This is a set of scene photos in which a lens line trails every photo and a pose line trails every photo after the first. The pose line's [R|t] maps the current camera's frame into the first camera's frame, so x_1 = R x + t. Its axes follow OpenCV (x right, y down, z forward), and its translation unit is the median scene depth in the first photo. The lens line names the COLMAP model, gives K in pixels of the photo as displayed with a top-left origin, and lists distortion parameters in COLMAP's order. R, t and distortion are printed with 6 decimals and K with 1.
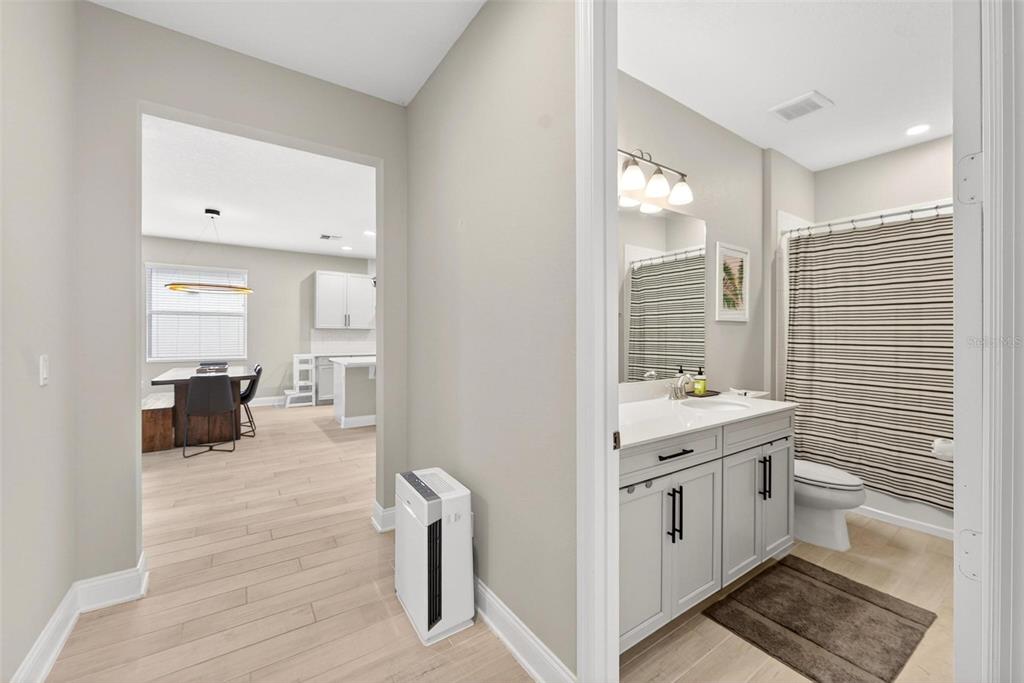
lens RADIAL K [[395.5, 0, 518.5], [0, 395.5, 332.9], [0, 0, 1]] dist [-0.004334, -0.000565]
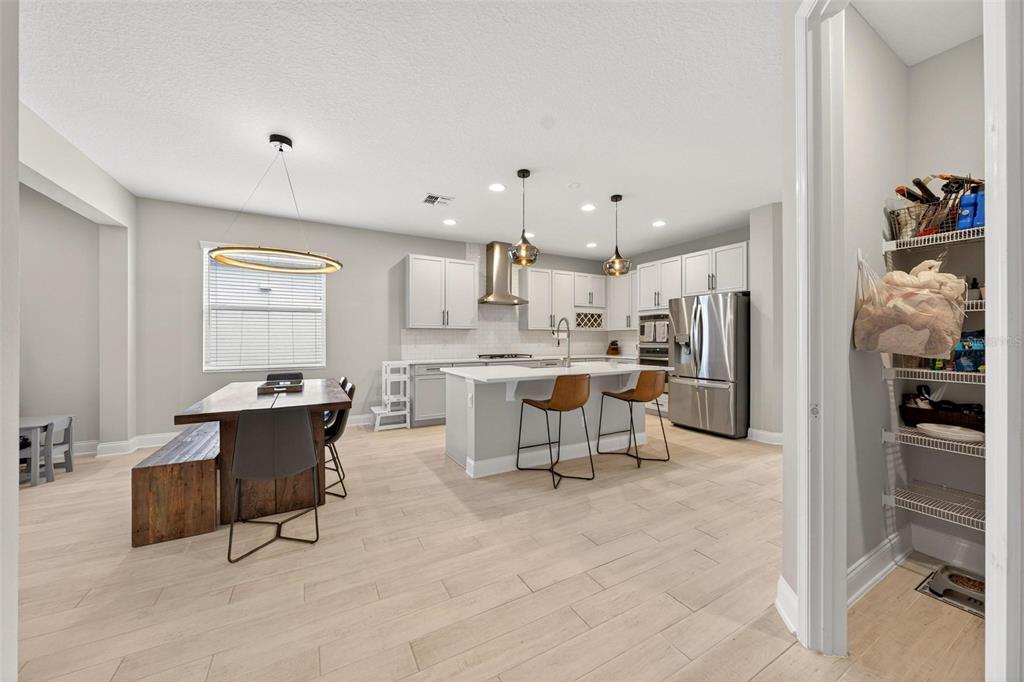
lens RADIAL K [[361.9, 0, 519.2], [0, 361.9, 337.7], [0, 0, 1]] dist [-0.005332, -0.000383]
pose [[0.995785, -0.003173, -0.091667, -0.238377], [0.003284, 0.999994, 0.001061, 0.008202], [0.091663, -0.001358, 0.995789, 0.318226]]
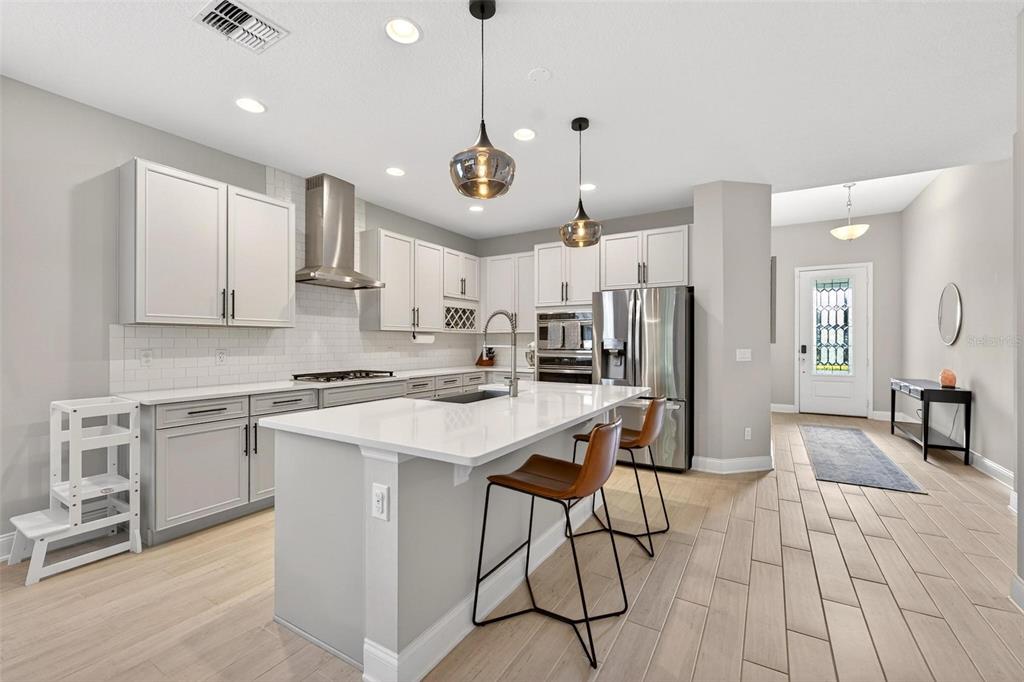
lens RADIAL K [[418.1, 0, 511.7], [0, 418.1, 339.9], [0, 0, 1]] dist [0.000489, -0.001357]
pose [[0.917369, -0.000409, 0.398038, -0.366628], [0.000811, 0.999999, -0.000841, 0.004850], [-0.398038, 0.001095, 0.917368, 0.545438]]
